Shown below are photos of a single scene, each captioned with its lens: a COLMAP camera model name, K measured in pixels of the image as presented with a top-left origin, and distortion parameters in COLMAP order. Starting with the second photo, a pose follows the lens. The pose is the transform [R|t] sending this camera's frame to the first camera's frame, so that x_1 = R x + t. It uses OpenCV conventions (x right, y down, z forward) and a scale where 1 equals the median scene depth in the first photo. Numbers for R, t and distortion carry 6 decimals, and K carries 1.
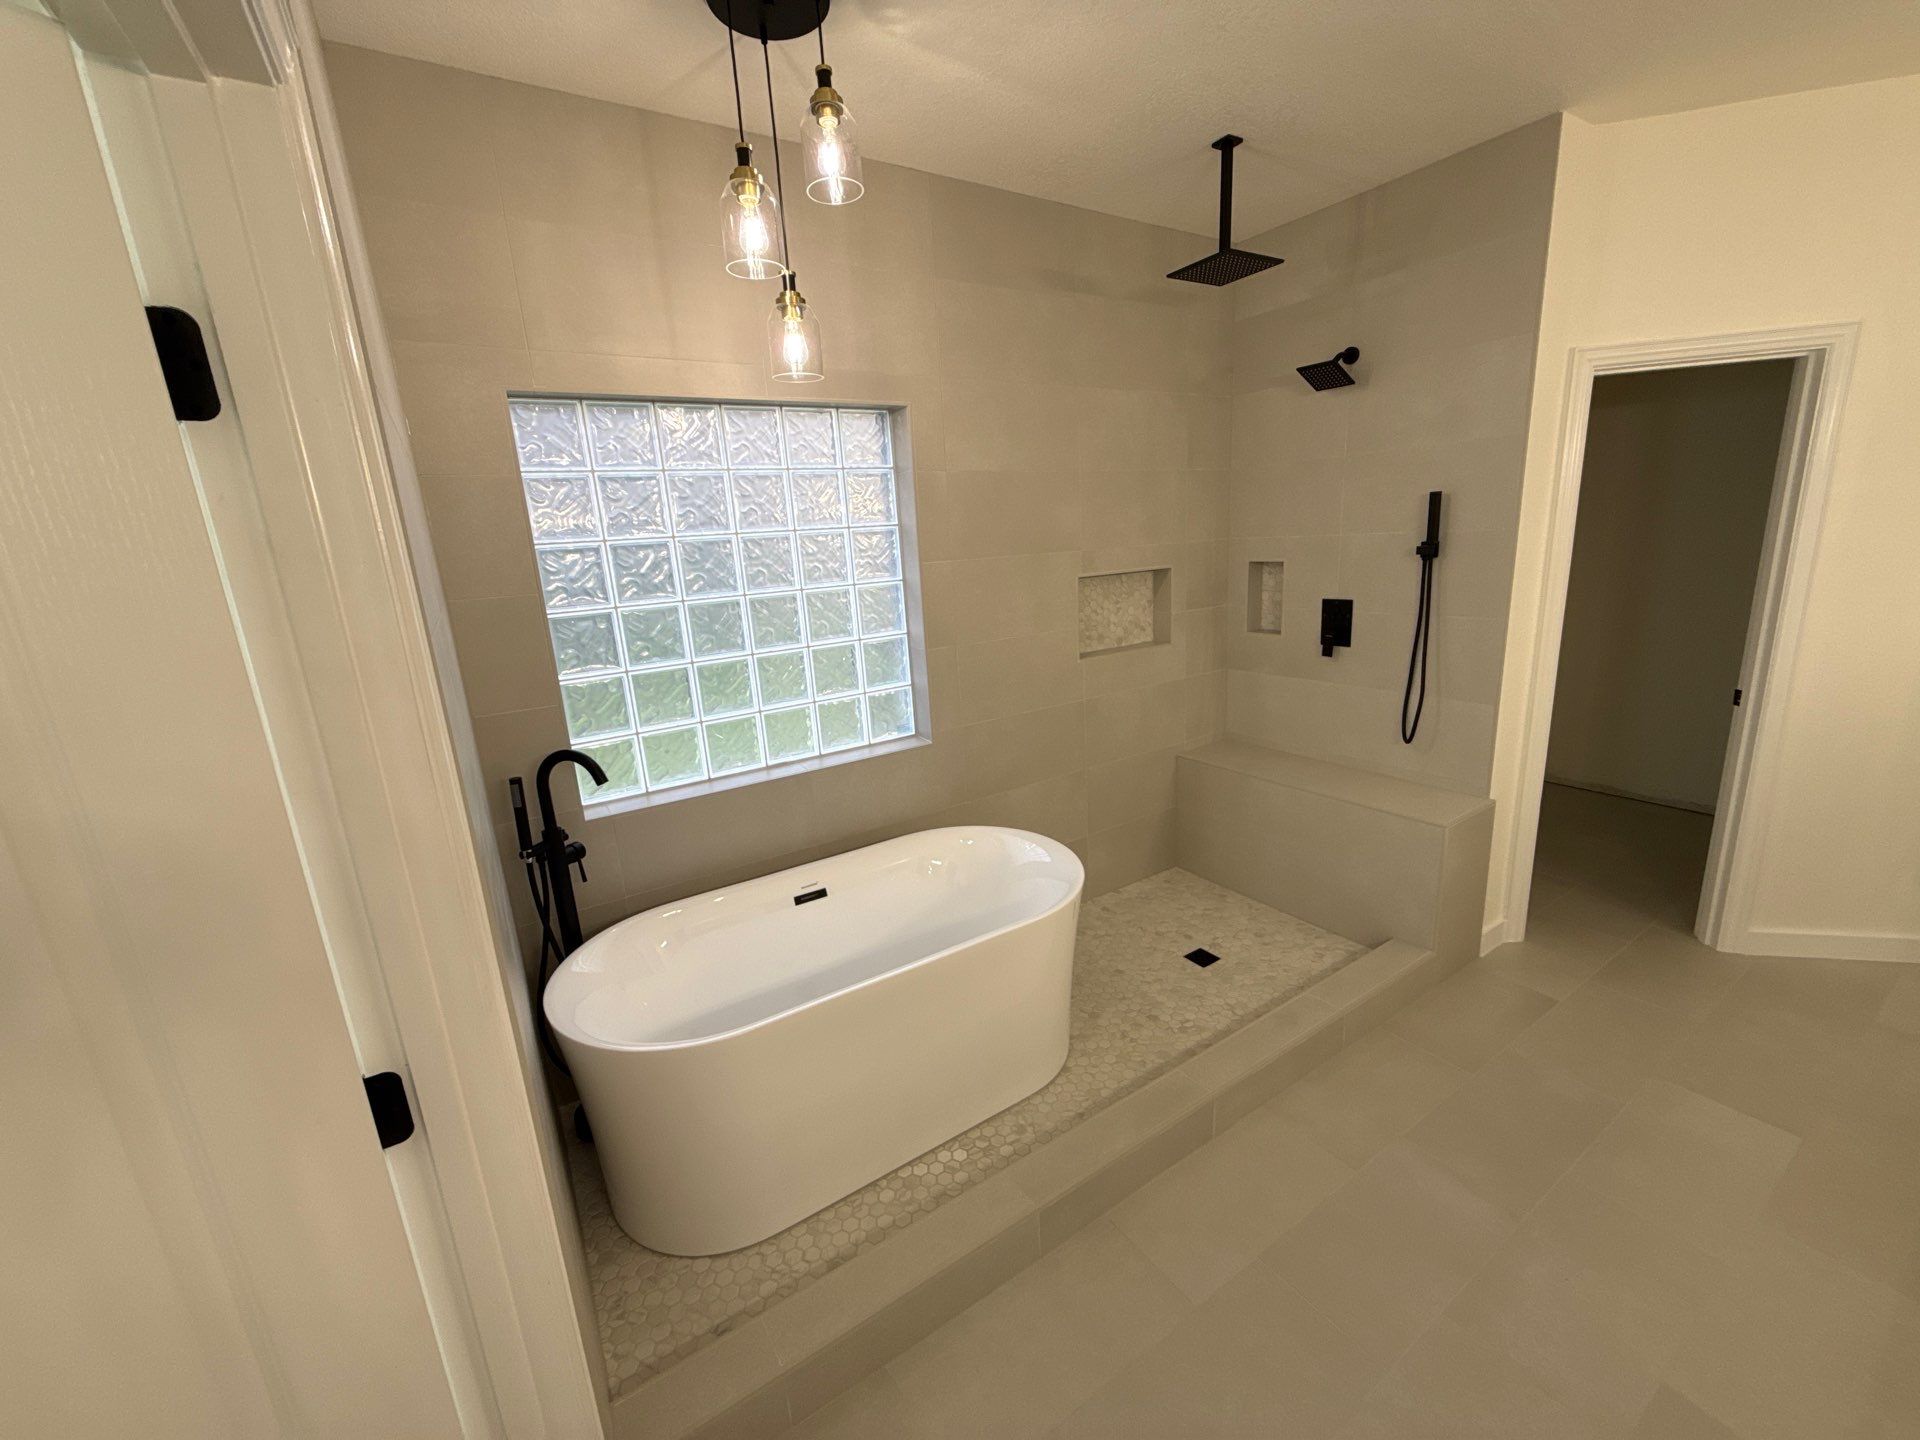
lens RADIAL K [[760.5, 0, 965.2], [0, 760.5, 718.8], [0, 0, 1]] dist [0.002119, -0.000458]
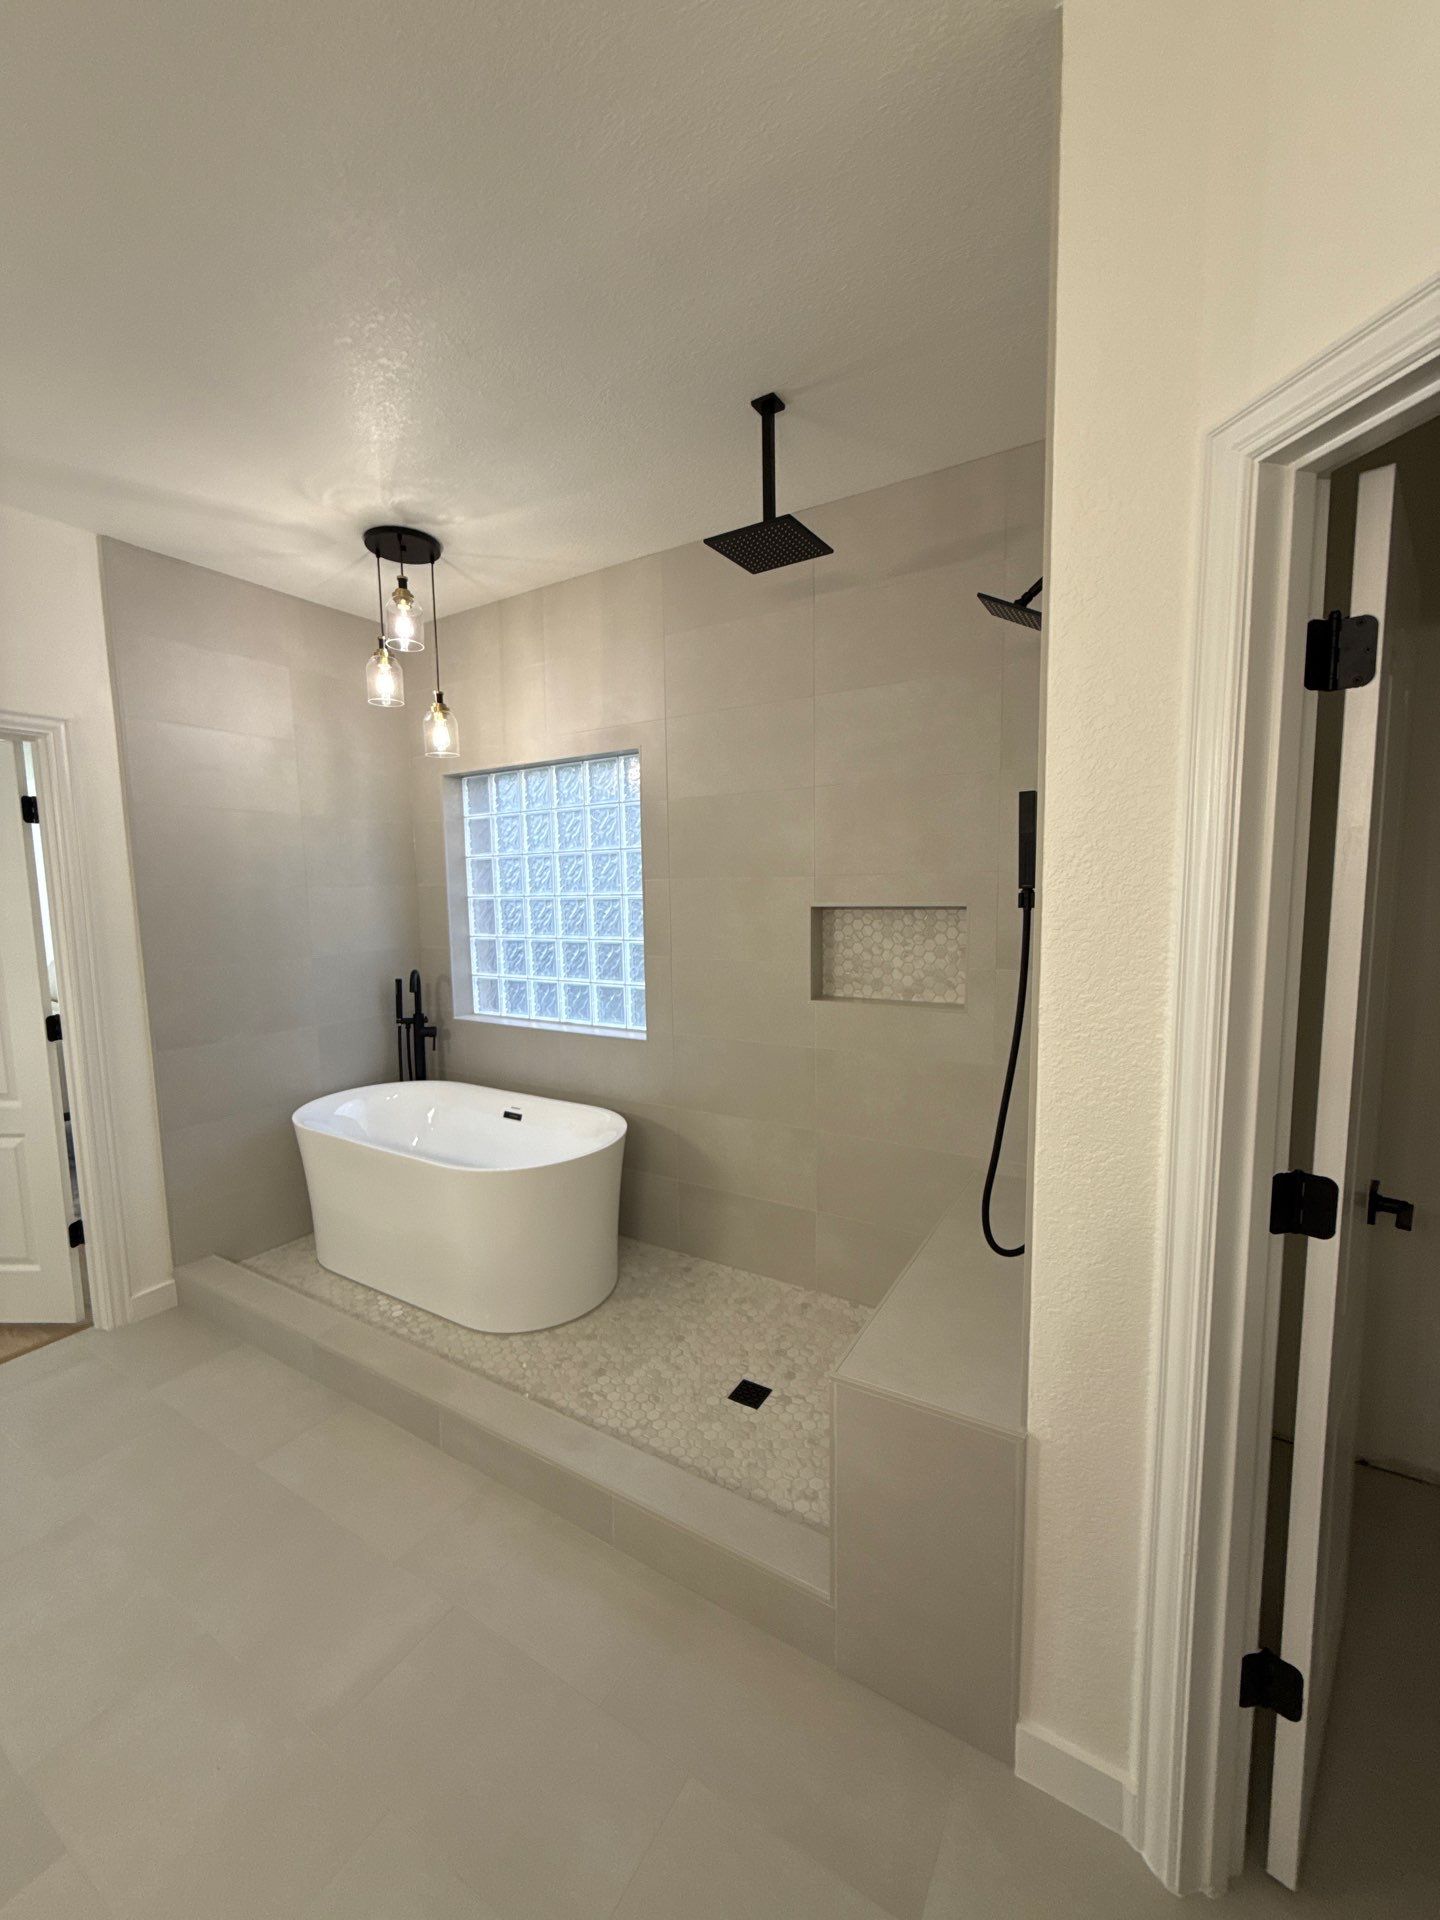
lens RADIAL K [[760.5, 0, 721.8], [0, 760.5, 964.8], [0, 0, 1]] dist [0.002119, -0.000458]
pose [[0.436282, 0.144144, -0.888189, 1.131332], [-0.219188, 0.974377, 0.050465, -0.180067], [0.872705, 0.172663, 0.456698, 0.662309]]
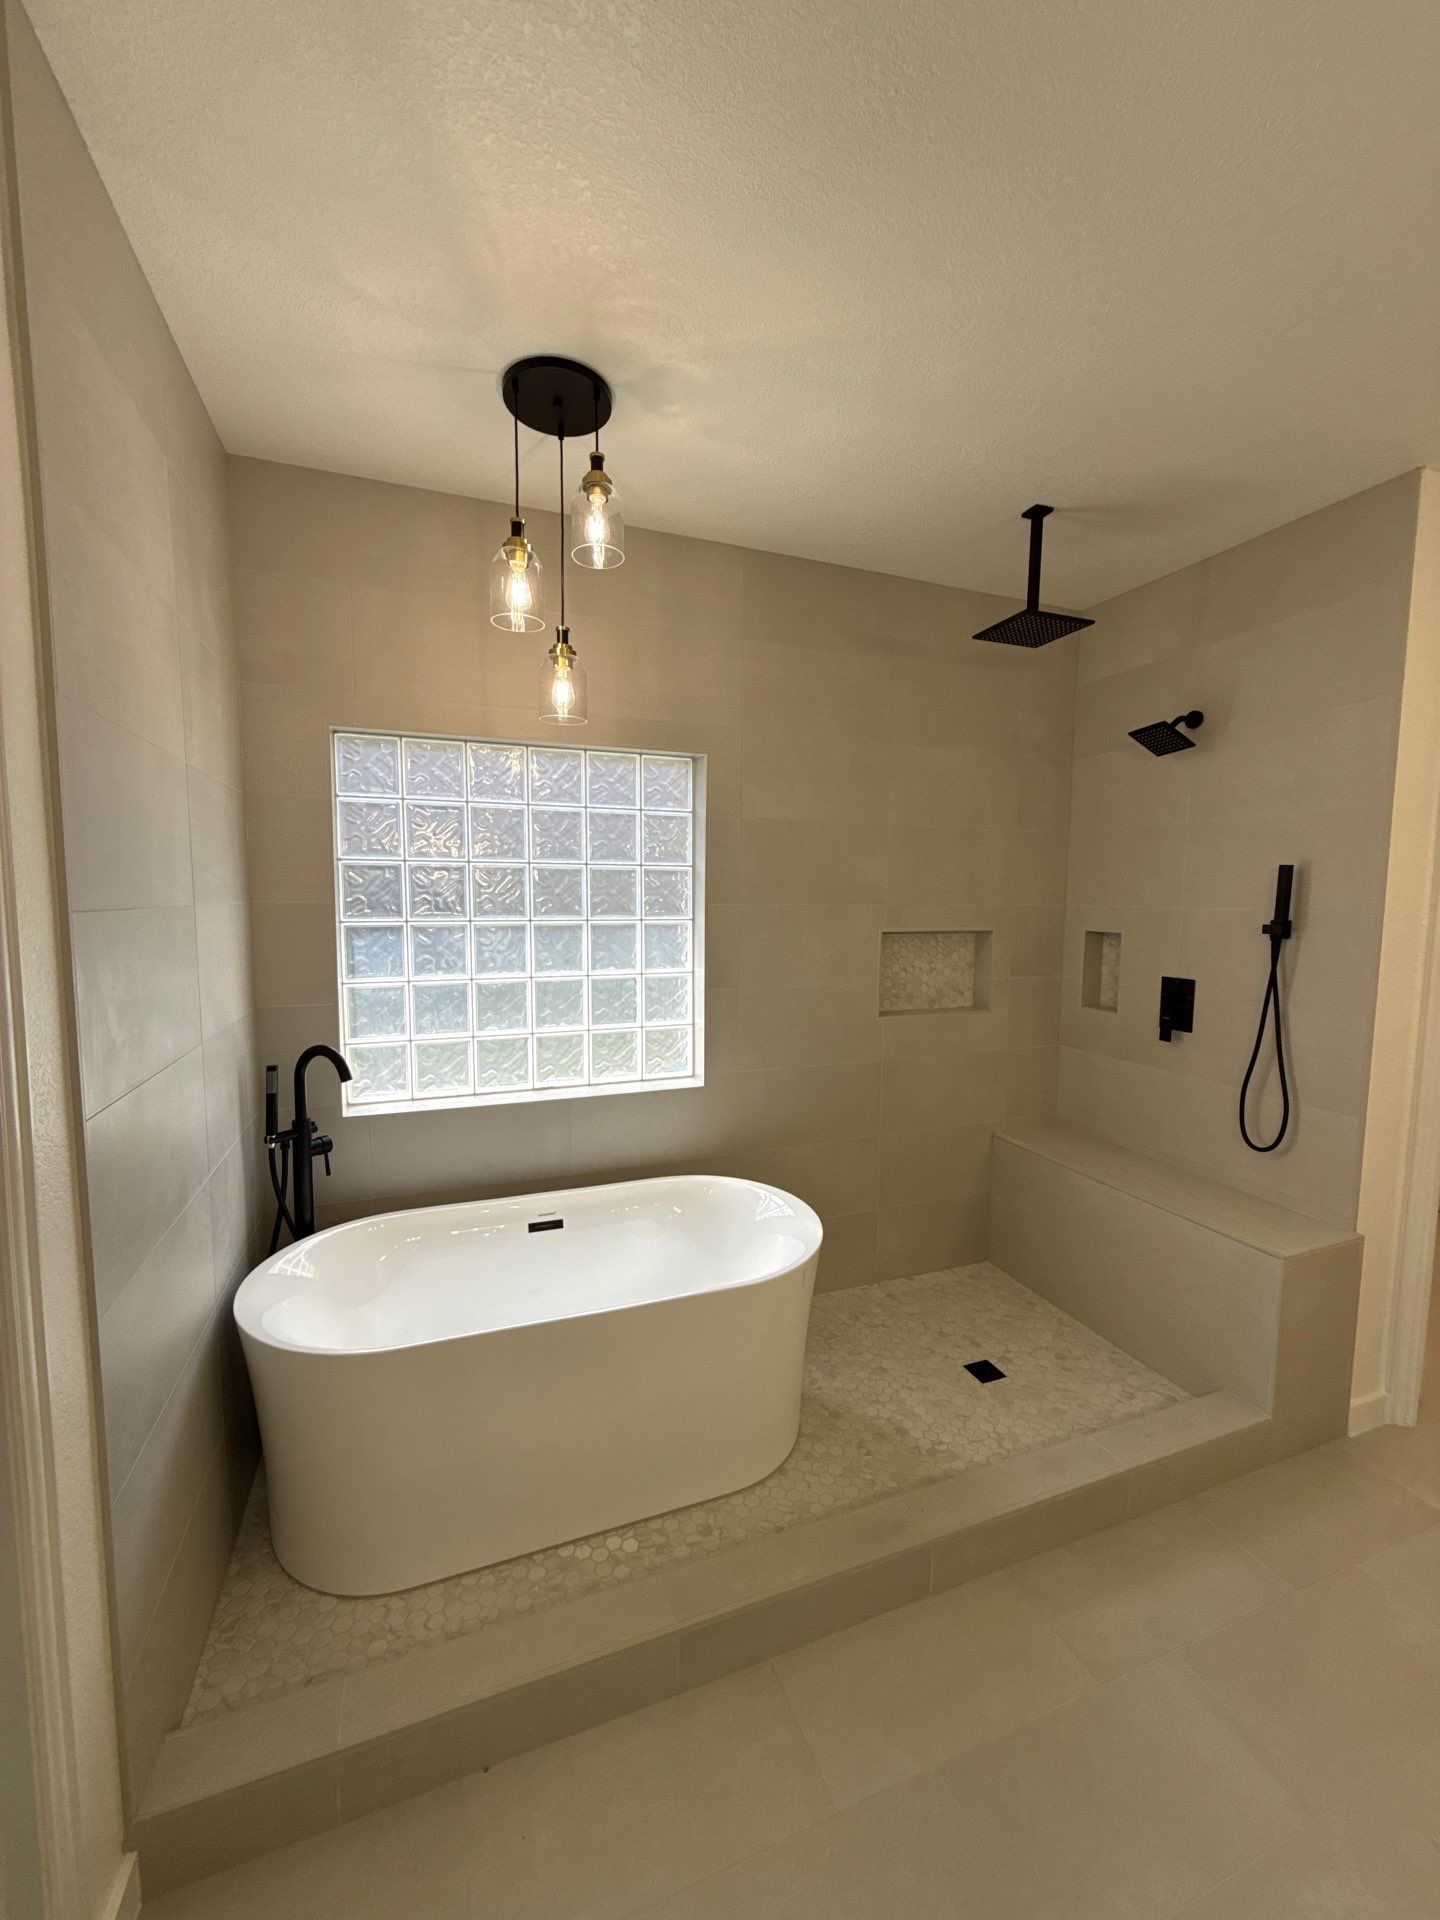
lens RADIAL K [[760.5, 0, 722.6], [0, 760.5, 964.3], [0, 0, 1]] dist [0.002119, -0.000458]
pose [[0.976602, 0.085147, -0.197481, 0.184342], [-0.112070, 0.985237, -0.129419, 0.002915], [0.183546, 0.148522, 0.971726, 0.040544]]
